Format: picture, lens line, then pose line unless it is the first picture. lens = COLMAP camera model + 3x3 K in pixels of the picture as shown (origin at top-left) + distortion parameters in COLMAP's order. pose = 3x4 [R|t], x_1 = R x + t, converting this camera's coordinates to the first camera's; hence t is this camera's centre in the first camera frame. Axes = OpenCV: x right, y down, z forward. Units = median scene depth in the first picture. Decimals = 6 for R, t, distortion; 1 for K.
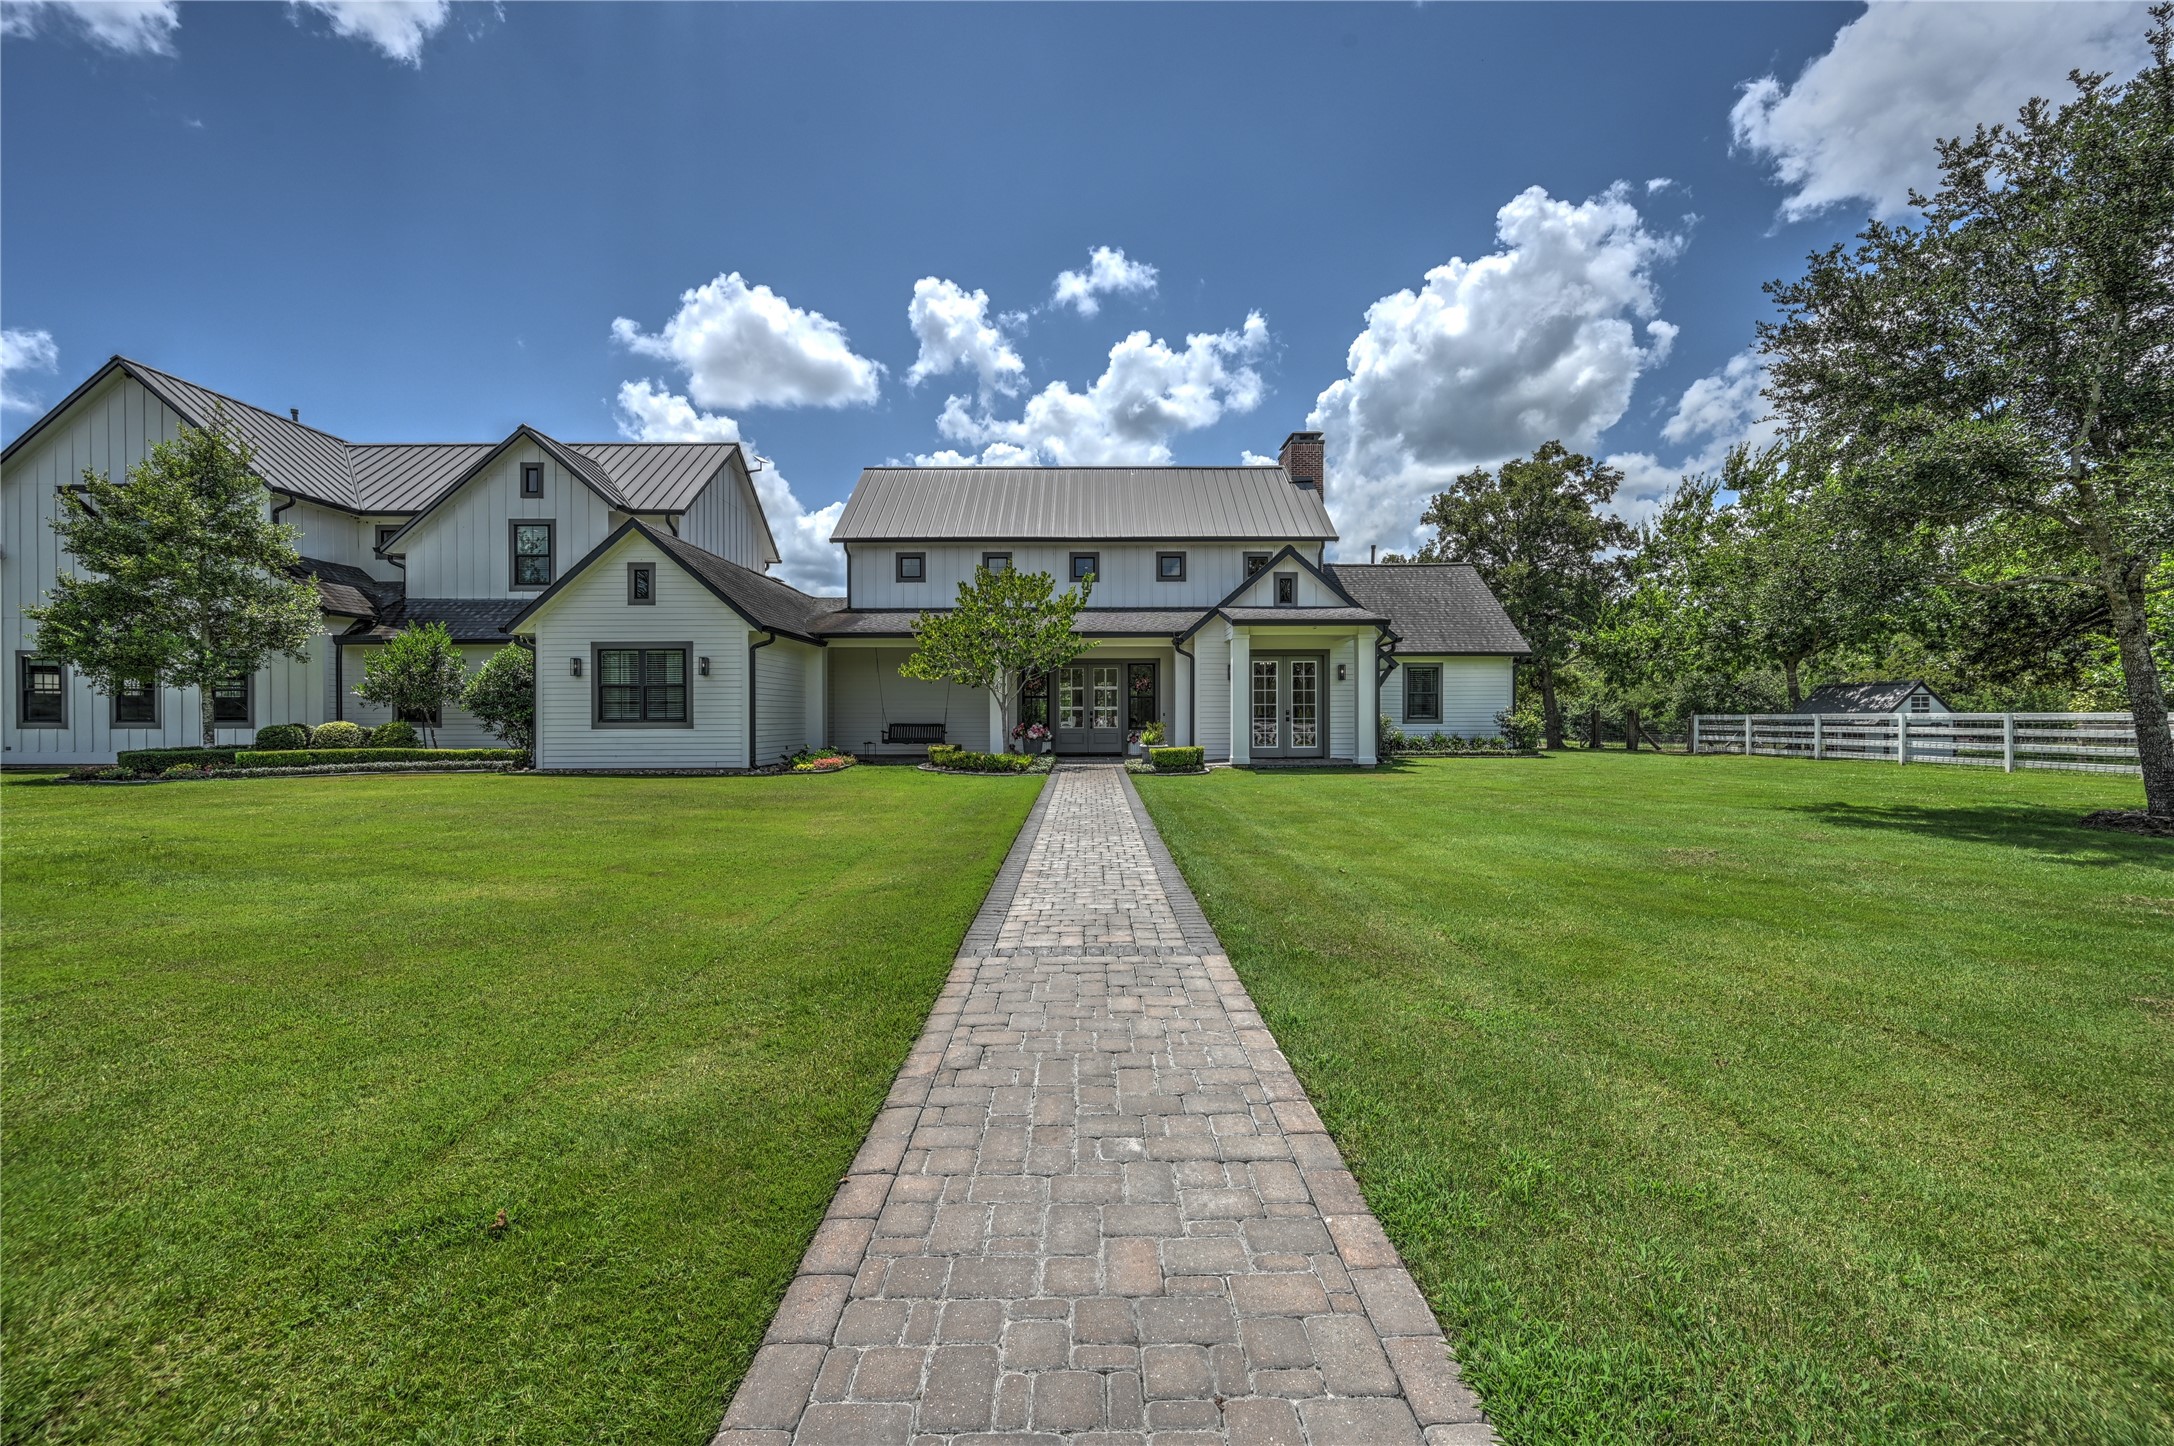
lens RADIAL K [[869.6, 0, 1085.6], [0, 869.6, 710.5], [0, 0, 1]] dist [0.001215, 0.000506]
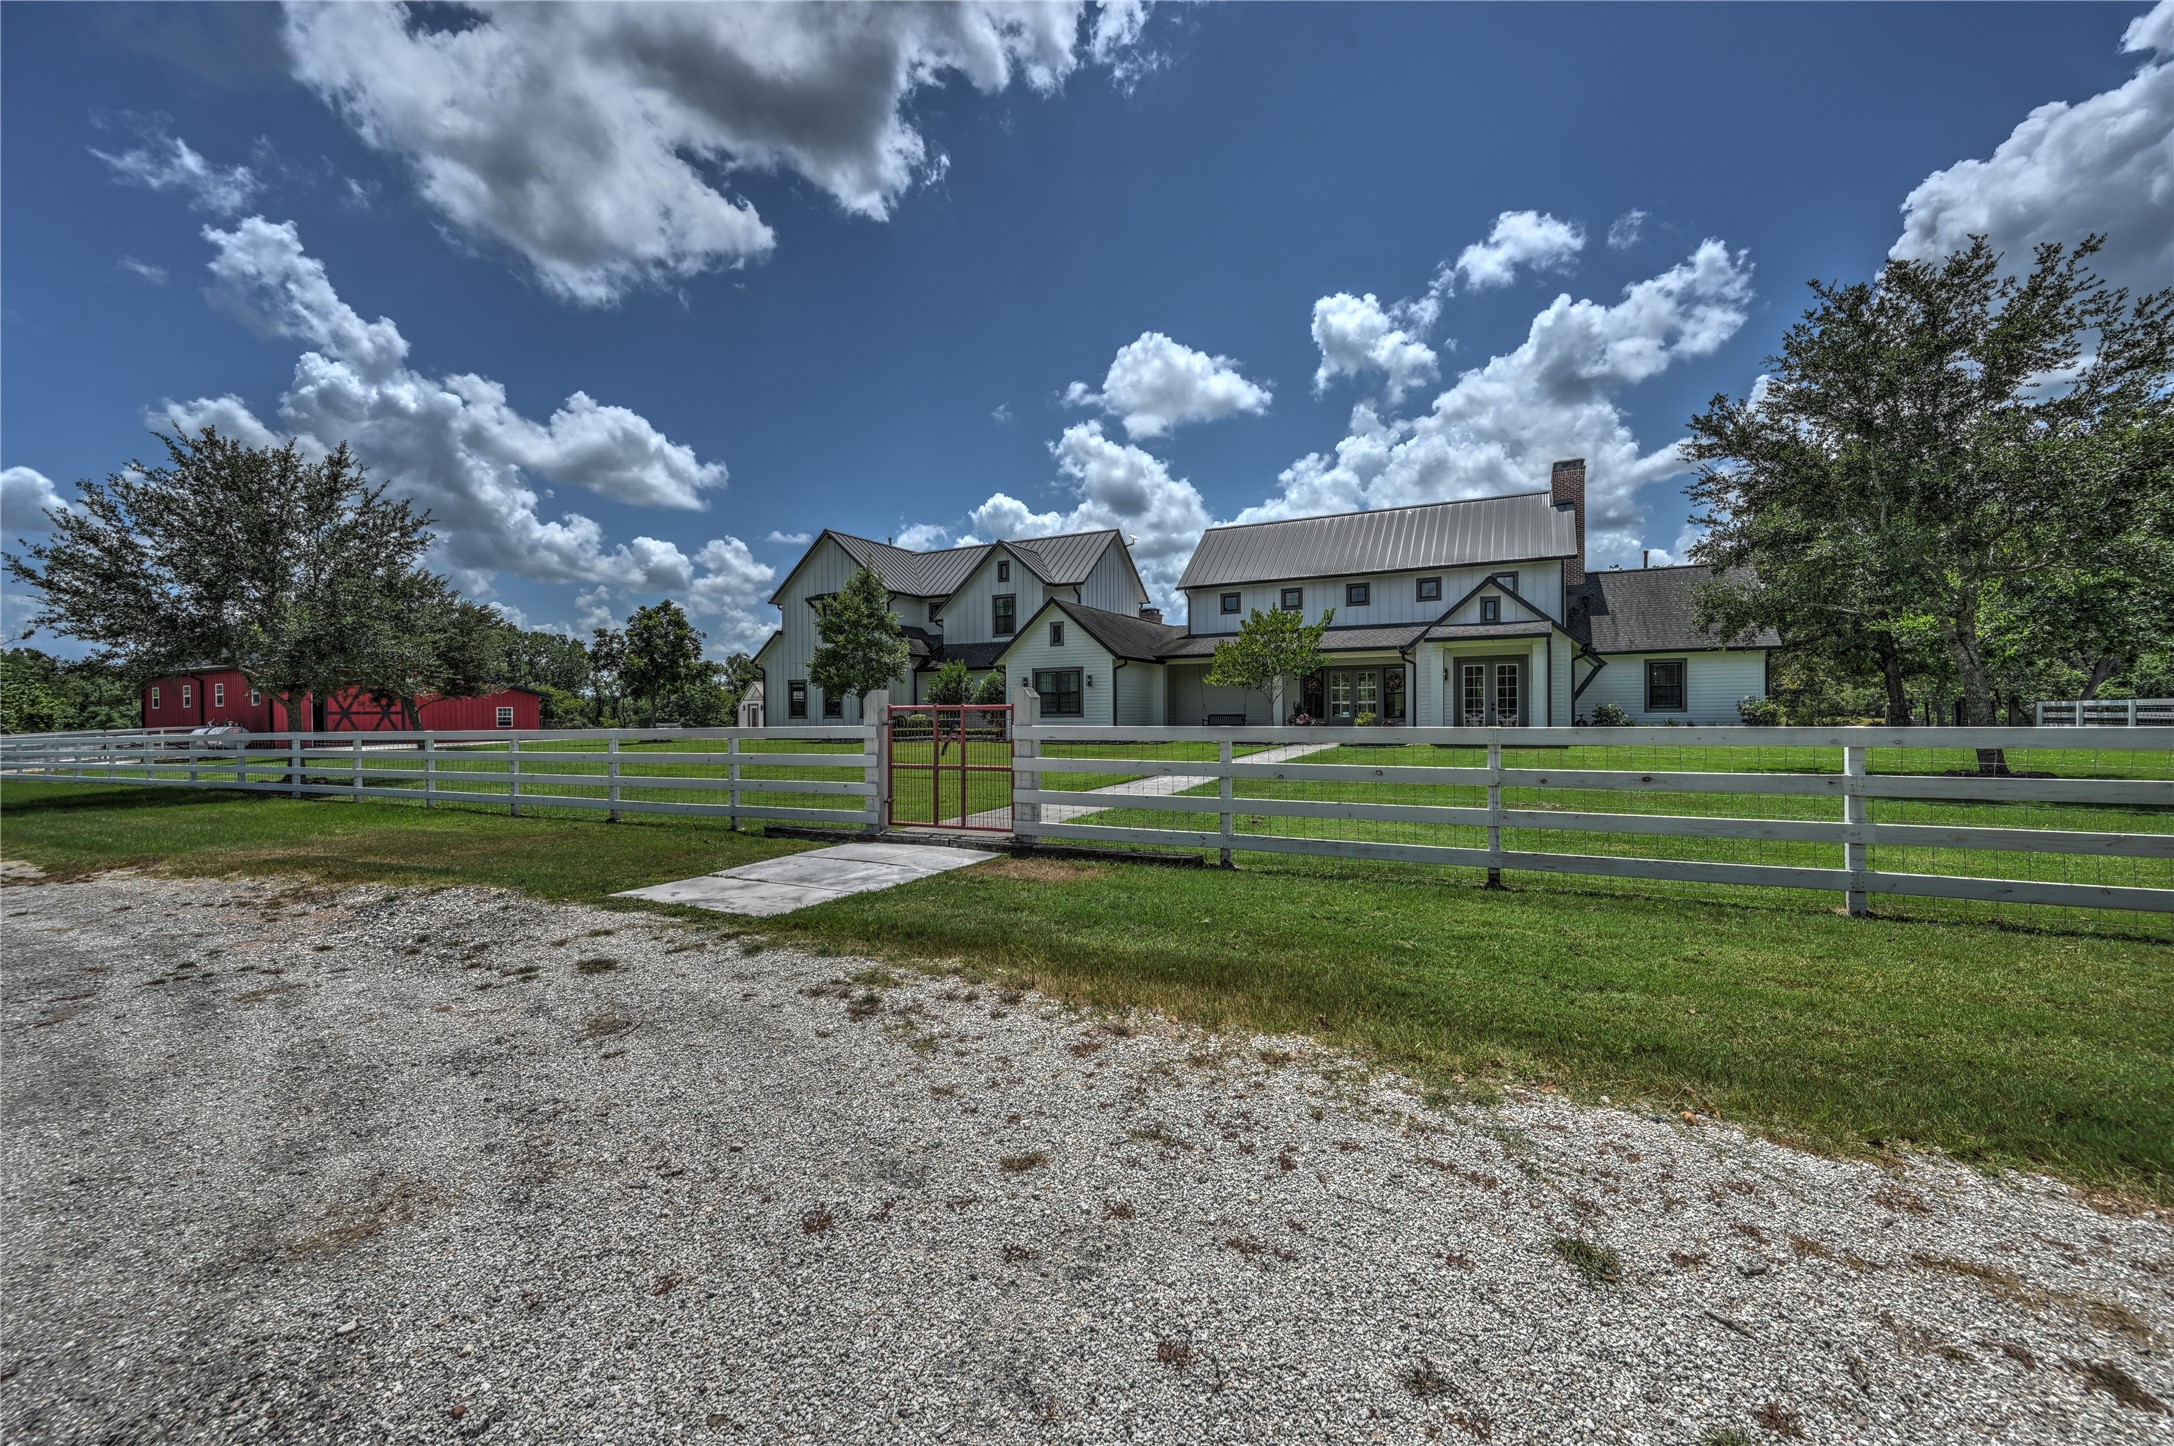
lens RADIAL K [[869.6, 0, 1085.6], [0, 869.6, 710.5], [0, 0, 1]] dist [0.001215, 0.000506]
pose [[0.885902, -0.006891, -0.463821, 0.288665], [0.009693, 0.999946, 0.003658, 0.001100], [0.463771, -0.007736, 0.885921, -0.427707]]
